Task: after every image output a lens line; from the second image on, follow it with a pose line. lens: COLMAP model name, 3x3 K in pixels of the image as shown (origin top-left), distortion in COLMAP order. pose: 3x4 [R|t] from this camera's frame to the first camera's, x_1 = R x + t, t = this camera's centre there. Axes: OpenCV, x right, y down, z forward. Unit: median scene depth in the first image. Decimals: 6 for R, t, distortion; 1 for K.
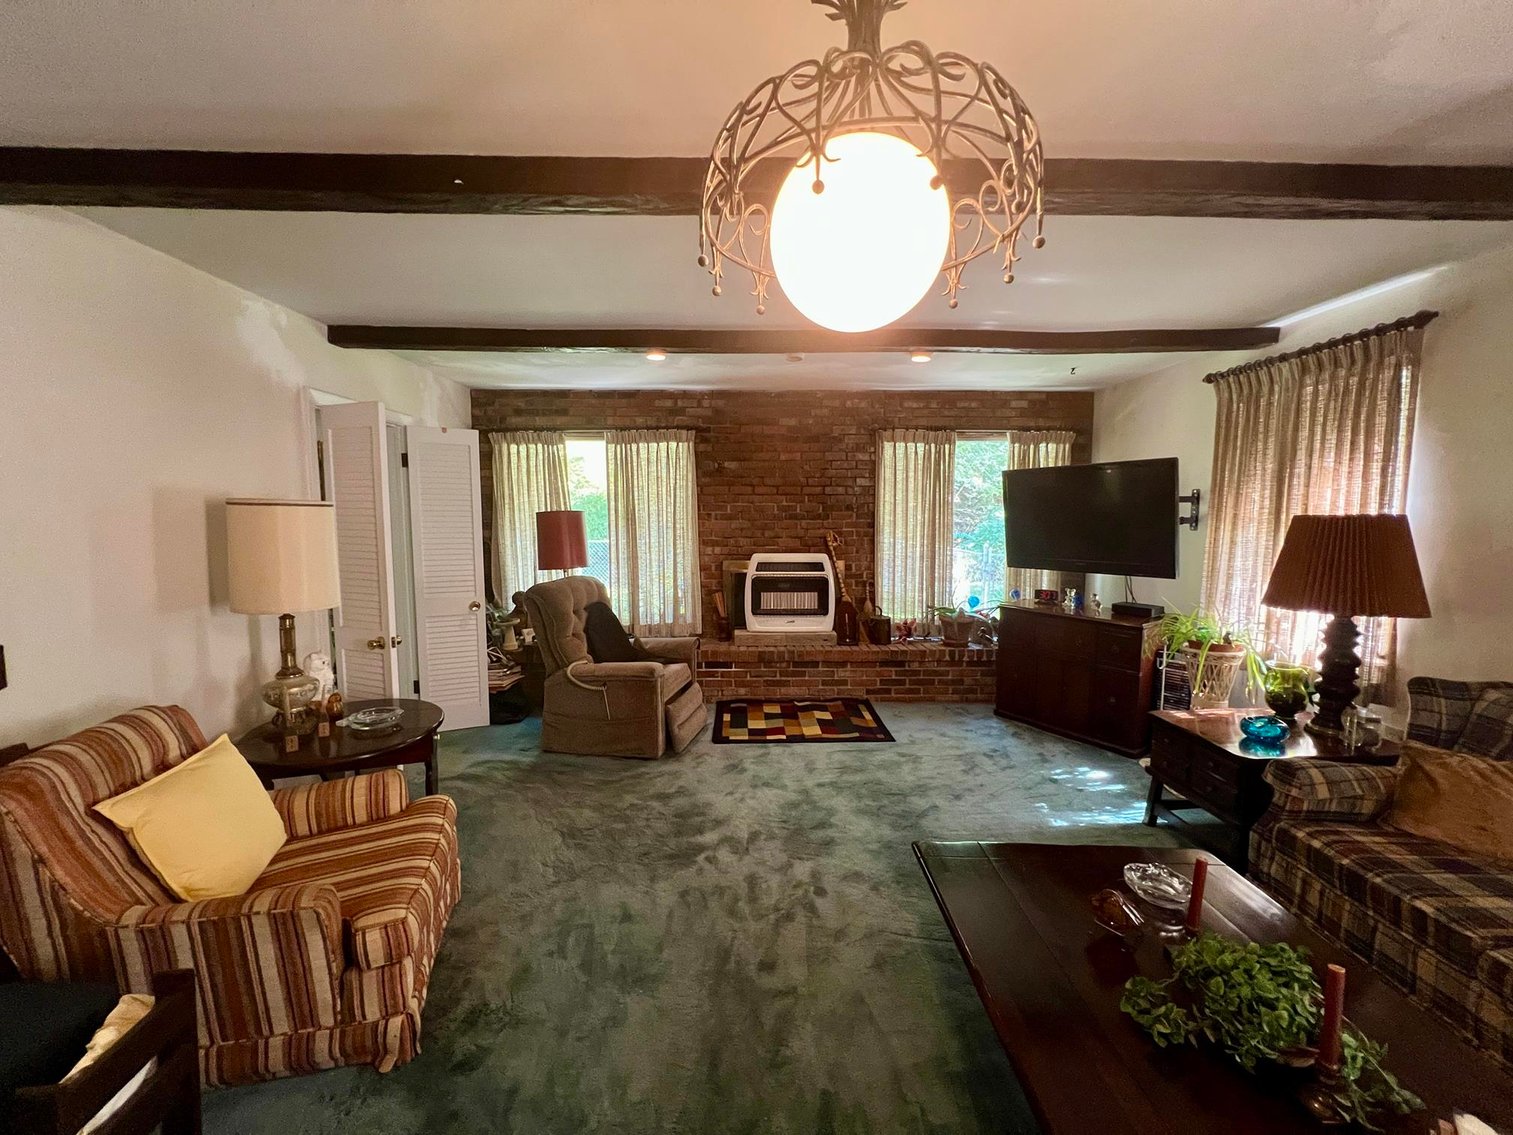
lens RADIAL K [[607.1, 0, 754.9], [0, 607.1, 567.7], [0, 0, 1]] dist [0.001325, 0.000275]
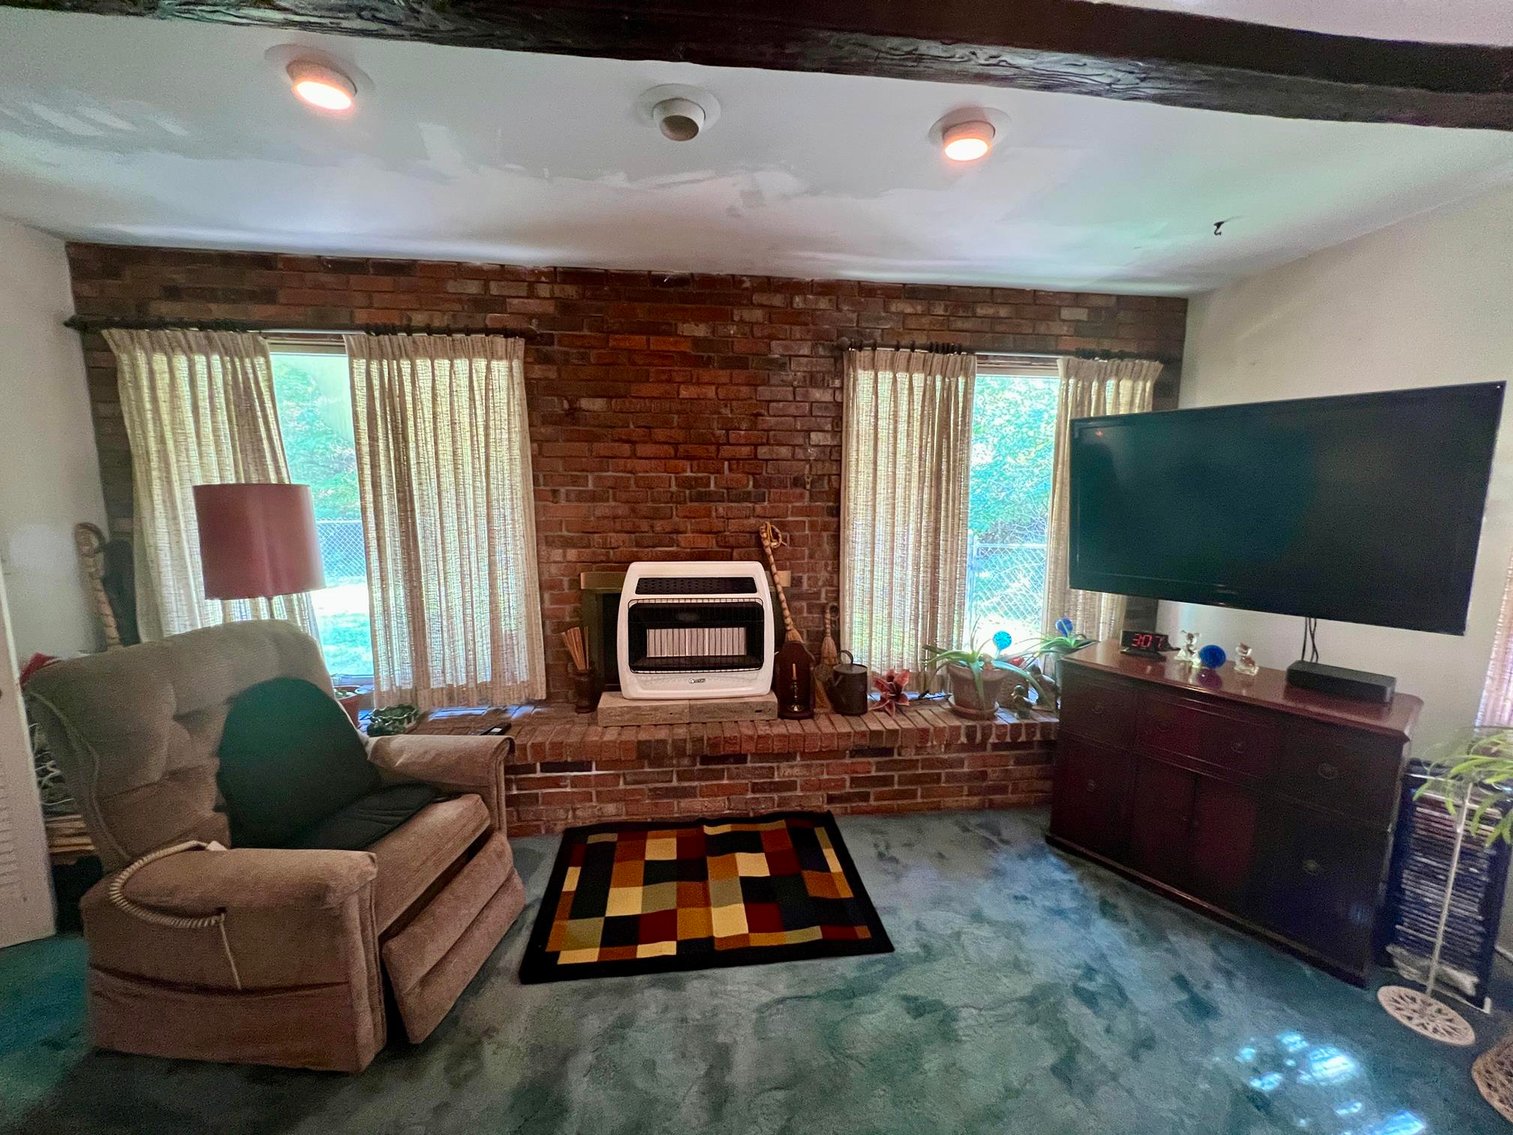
lens RADIAL K [[607.1, 0, 753.9], [0, 607.1, 563.6], [0, 0, 1]] dist [0.001325, 0.000275]
pose [[0.995152, -0.005005, 0.098221, 0.055063], [0.000988, 0.999163, 0.040899, -0.044936], [-0.098343, -0.040604, 0.994324, 0.423565]]
